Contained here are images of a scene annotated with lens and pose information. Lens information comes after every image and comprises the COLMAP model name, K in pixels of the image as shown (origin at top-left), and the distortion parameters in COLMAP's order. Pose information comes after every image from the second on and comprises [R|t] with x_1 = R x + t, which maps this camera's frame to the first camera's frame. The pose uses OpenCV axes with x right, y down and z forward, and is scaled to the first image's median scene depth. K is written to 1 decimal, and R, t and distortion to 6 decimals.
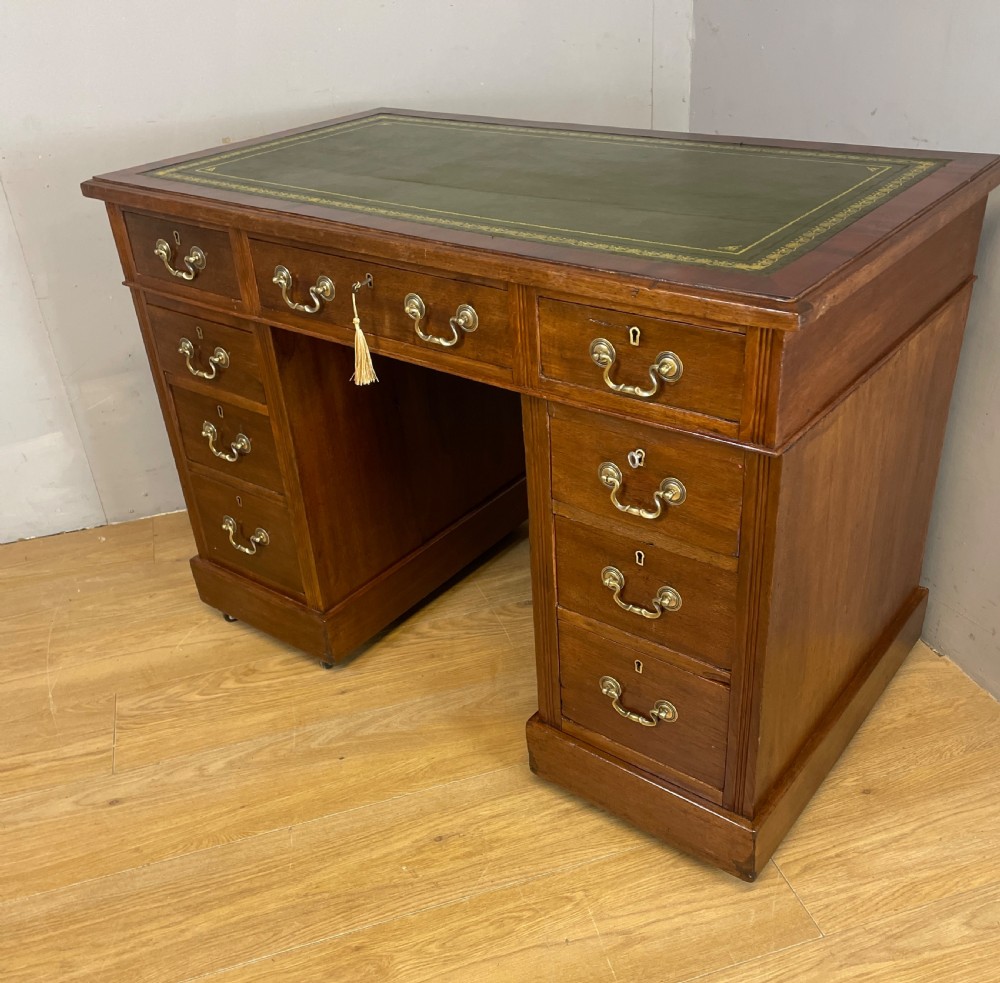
lens RADIAL K [[1011.0, 0, 504.6], [0, 1011.0, 524.9], [0, 0, 1]] dist [0.100539, -0.125200]
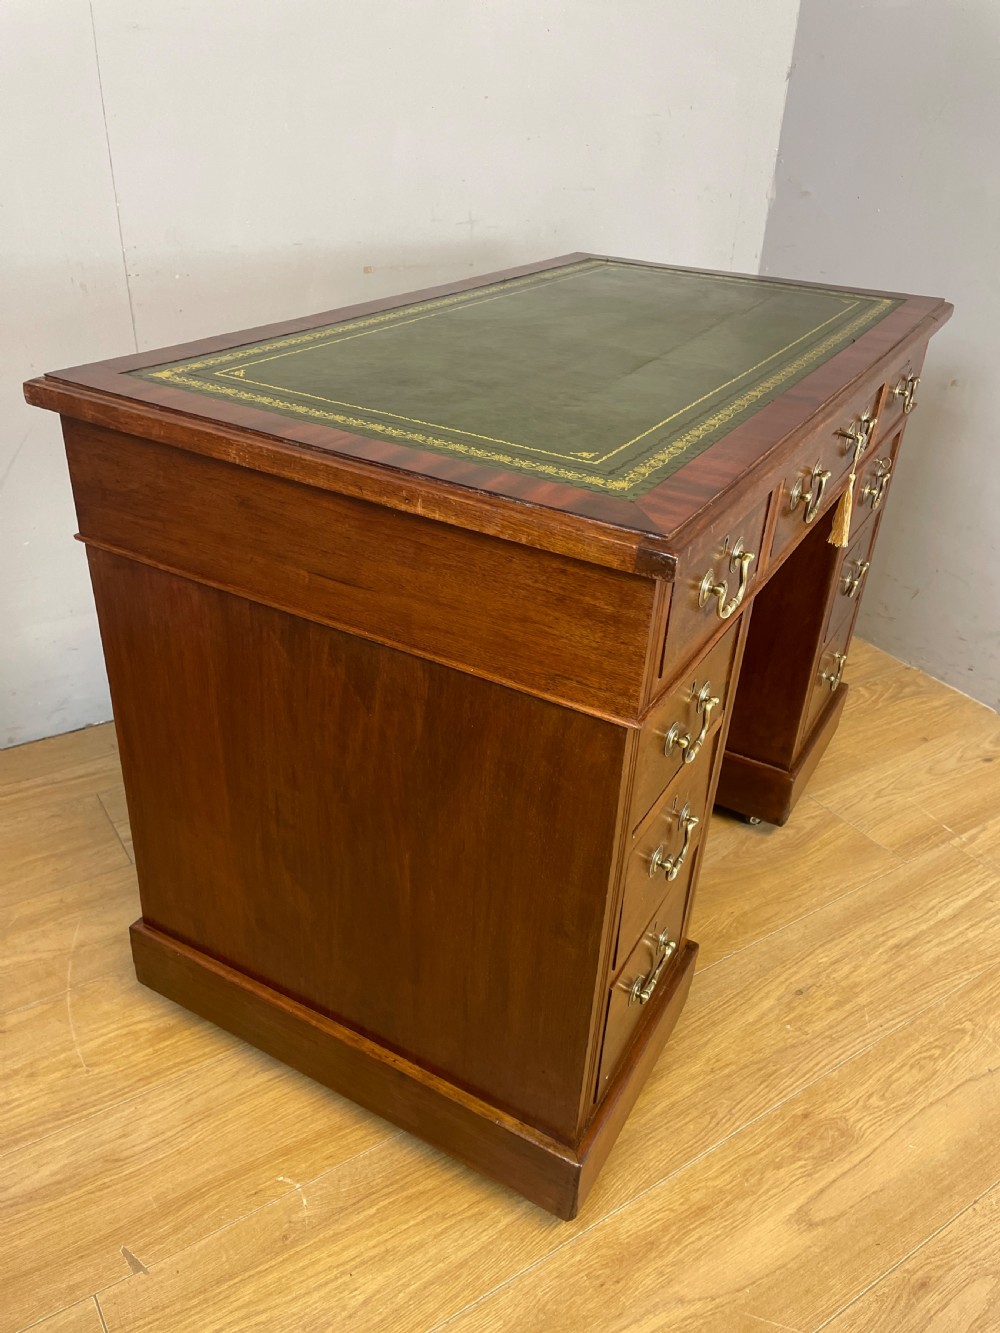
lens RADIAL K [[1014.4, 0, 504.1], [0, 1014.4, 665.1], [0, 0, 1]] dist [0.097519, -0.130420]
pose [[0.952532, -0.053128, 0.299767, -0.615078], [0.058211, 0.998272, -0.008048, -0.009515], [-0.298822, 0.025116, 0.953978, 0.151167]]
